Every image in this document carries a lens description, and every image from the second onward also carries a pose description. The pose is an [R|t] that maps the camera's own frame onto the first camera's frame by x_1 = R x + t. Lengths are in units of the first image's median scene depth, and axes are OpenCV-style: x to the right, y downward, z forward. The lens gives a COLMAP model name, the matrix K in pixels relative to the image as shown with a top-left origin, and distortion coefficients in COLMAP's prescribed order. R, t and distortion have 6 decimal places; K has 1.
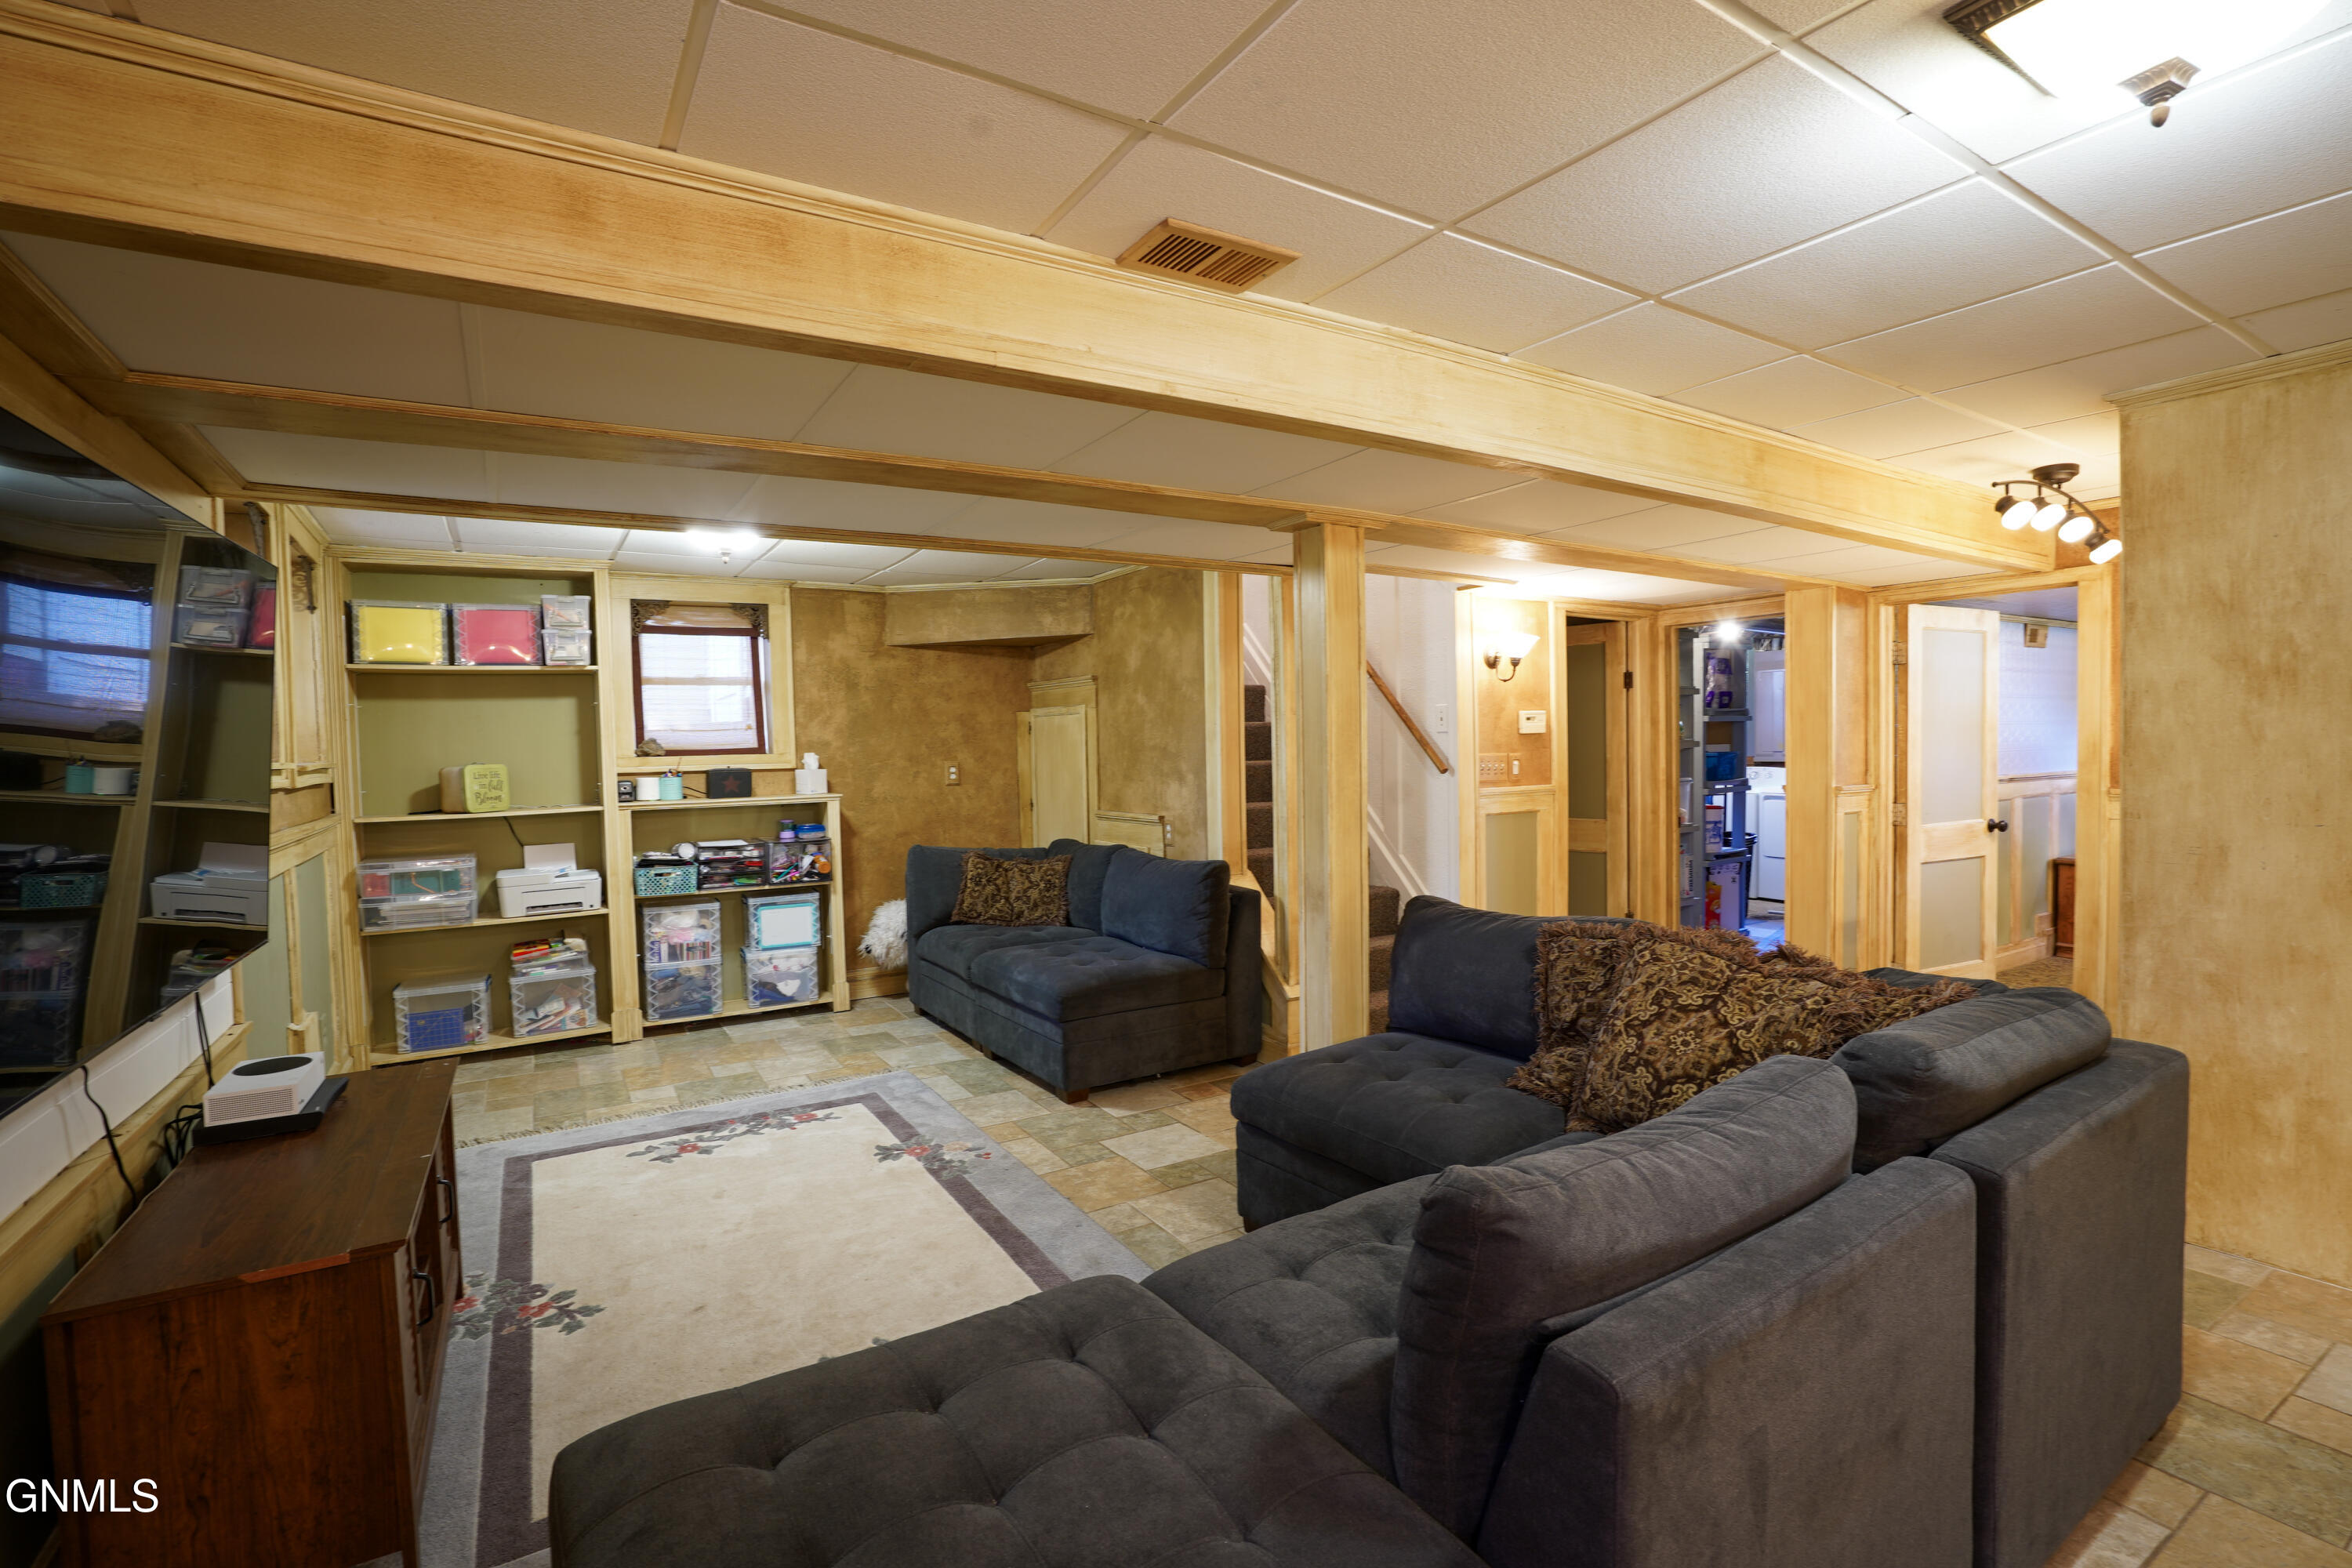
lens RADIAL K [[1075.3, 0, 1178.9], [0, 1075.3, 784.7], [0, 0, 1]] dist [-0.052090, 0.000030]
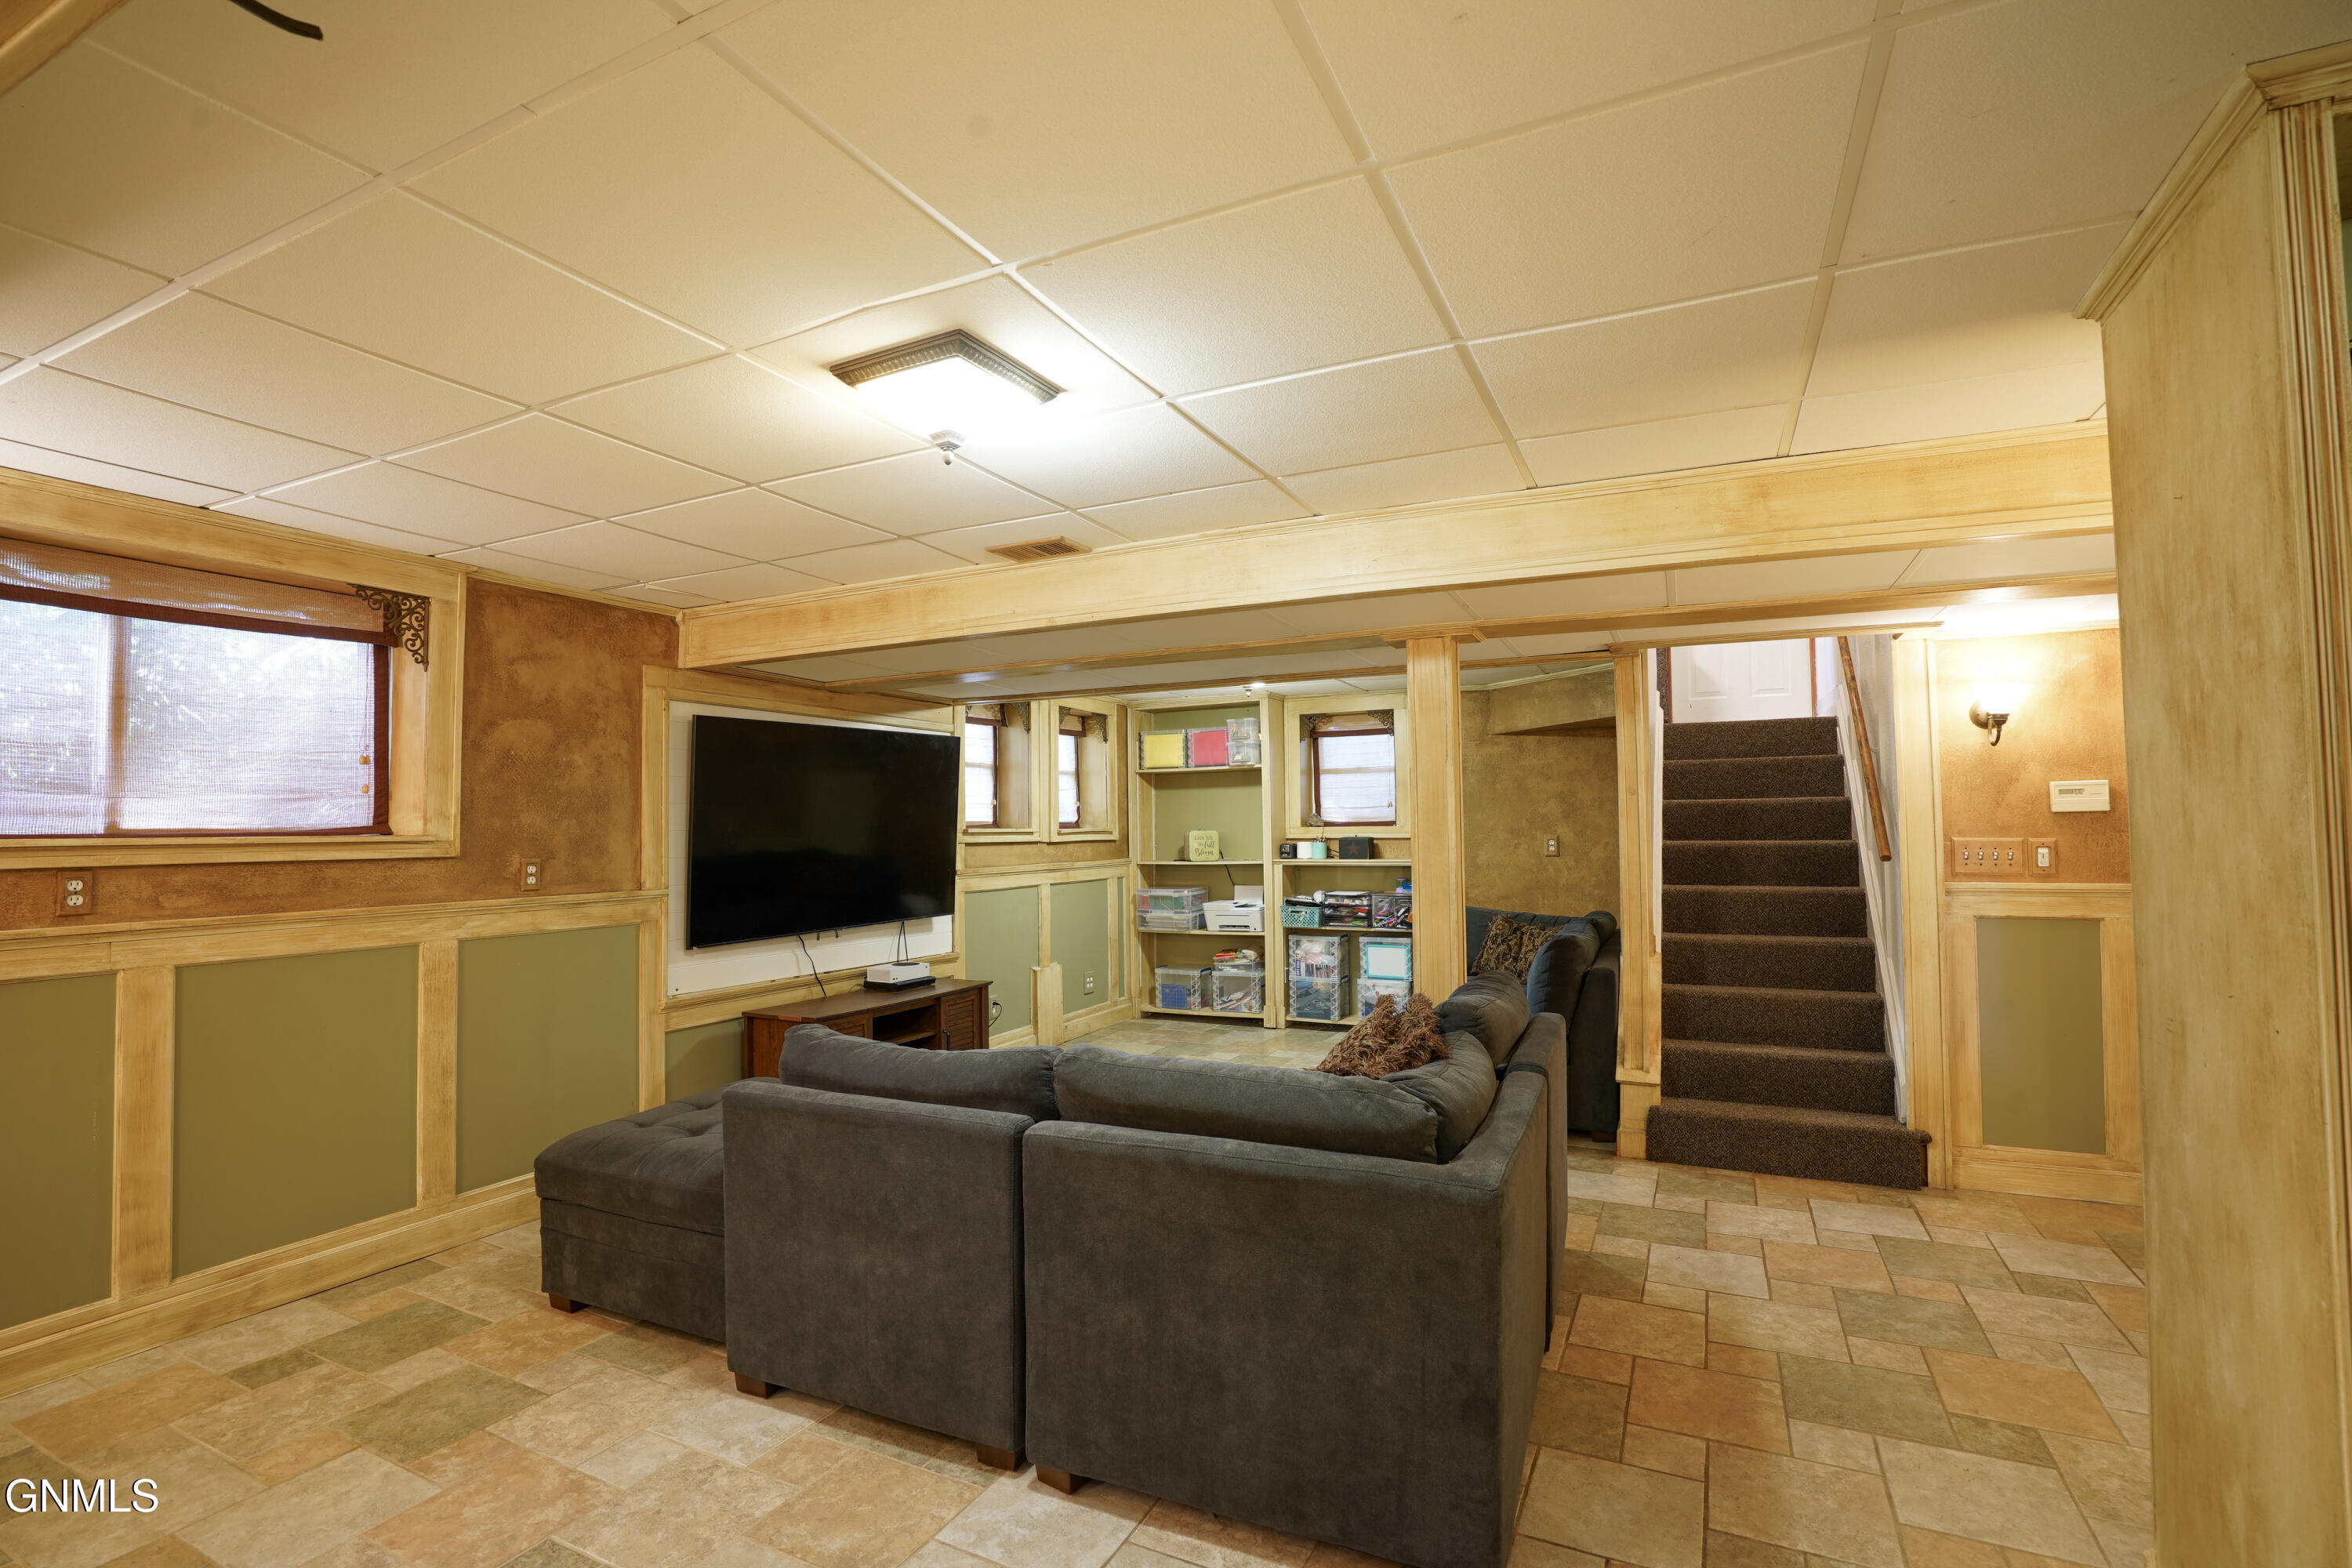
lens RADIAL K [[1075.3, 0, 1178.0], [0, 1075.3, 787.6], [0, 0, 1]] dist [-0.052090, 0.000030]
pose [[0.538609, -0.016658, -0.842391, 0.602973], [-0.031939, 0.998682, -0.040169, -0.016227], [0.841950, 0.048540, 0.537367, 0.099459]]
